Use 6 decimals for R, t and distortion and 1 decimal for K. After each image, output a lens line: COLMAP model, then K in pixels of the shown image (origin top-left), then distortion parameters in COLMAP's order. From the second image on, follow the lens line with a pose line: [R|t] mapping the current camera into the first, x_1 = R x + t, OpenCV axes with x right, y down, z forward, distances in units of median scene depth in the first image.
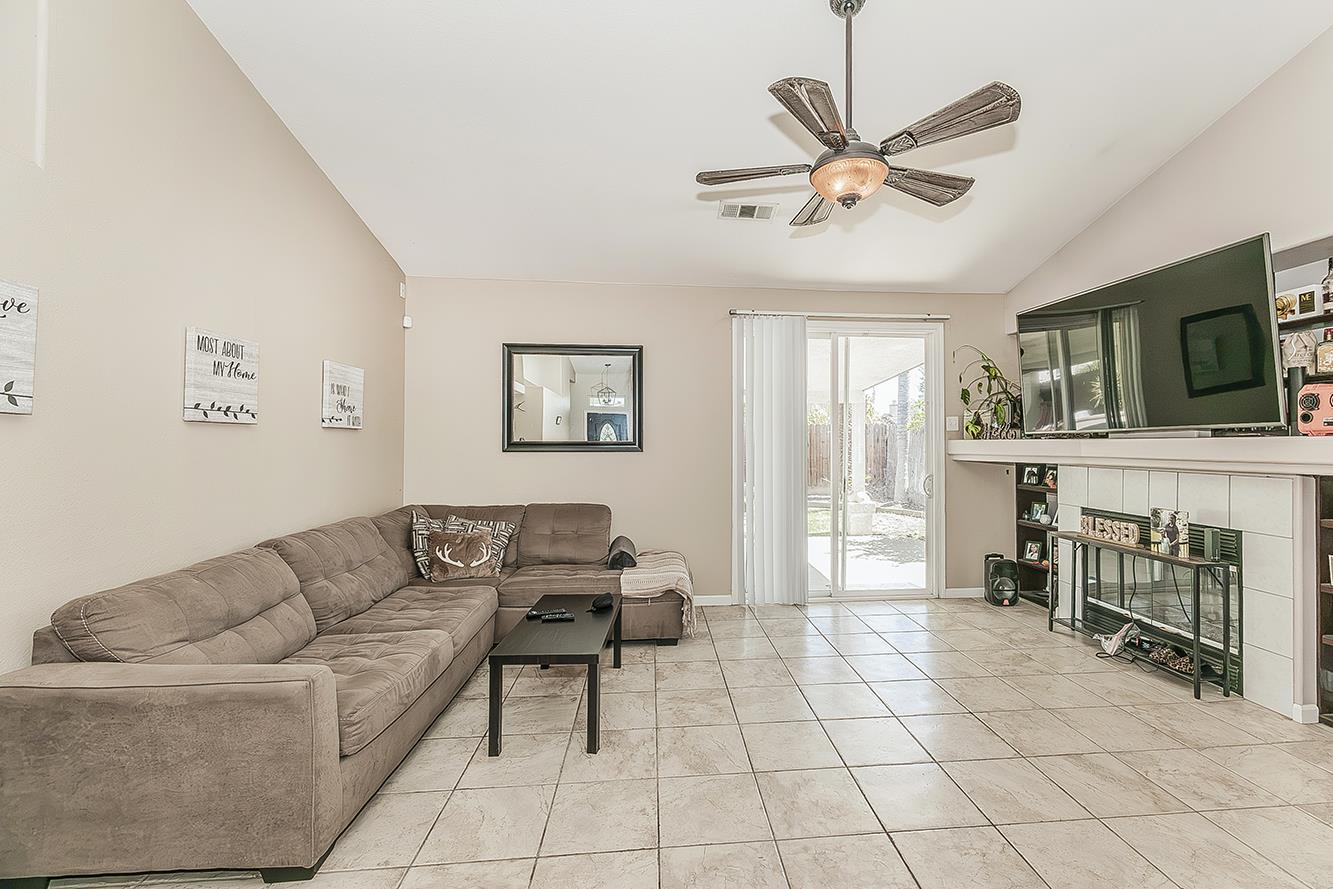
lens RADIAL K [[554.5, 0, 705.6], [0, 554.5, 435.2], [0, 0, 1]] dist [0.002938, 0.000491]
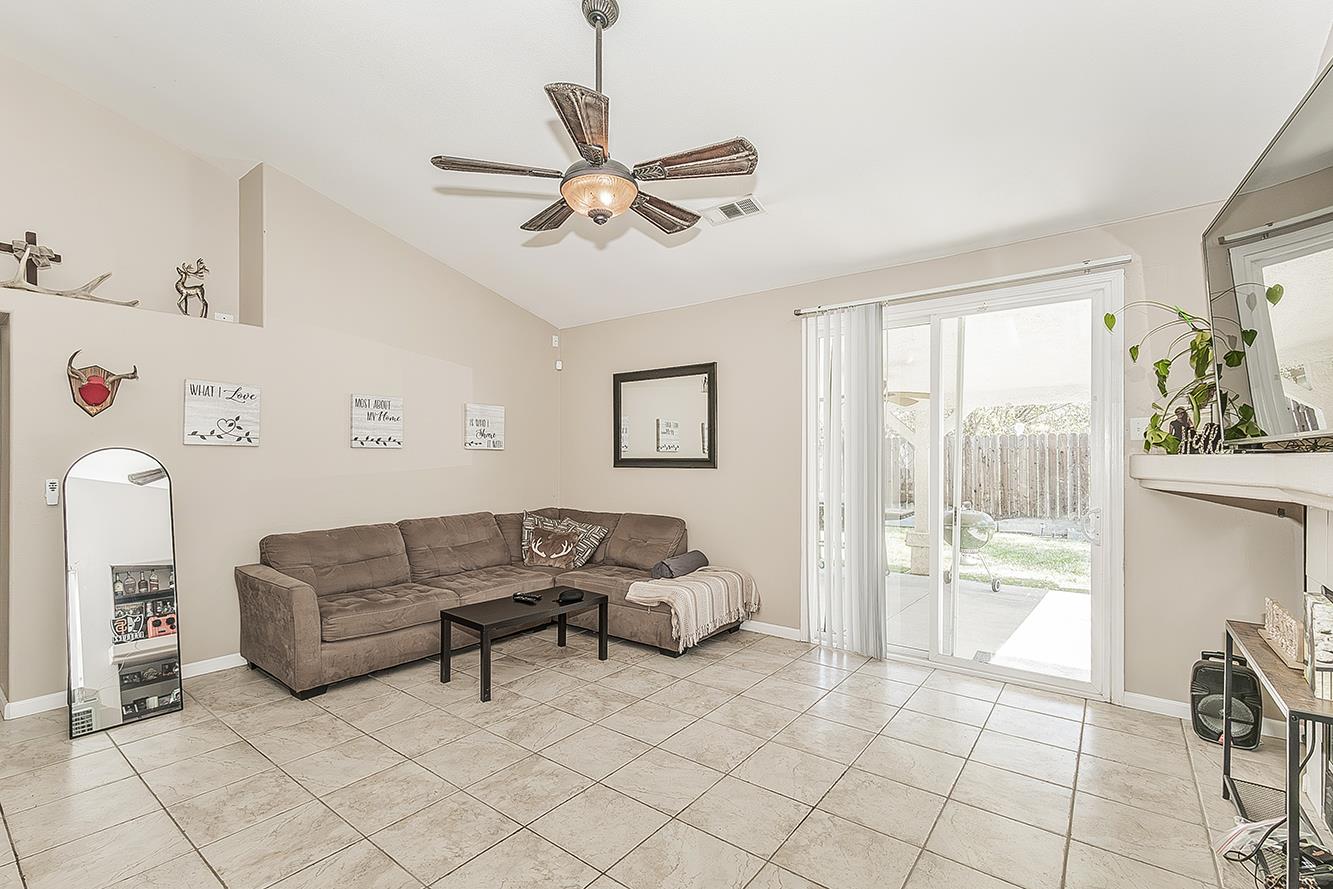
lens RADIAL K [[591.0, 0, 647.0], [0, 591.0, 457.3], [0, 0, 1]] dist [-0.000212, -0.000038]
pose [[0.720328, -0.002547, -0.693629, 0.672617], [0.009775, 0.999931, 0.006479, 0.001821], [0.693564, -0.011447, 0.720304, 0.187469]]
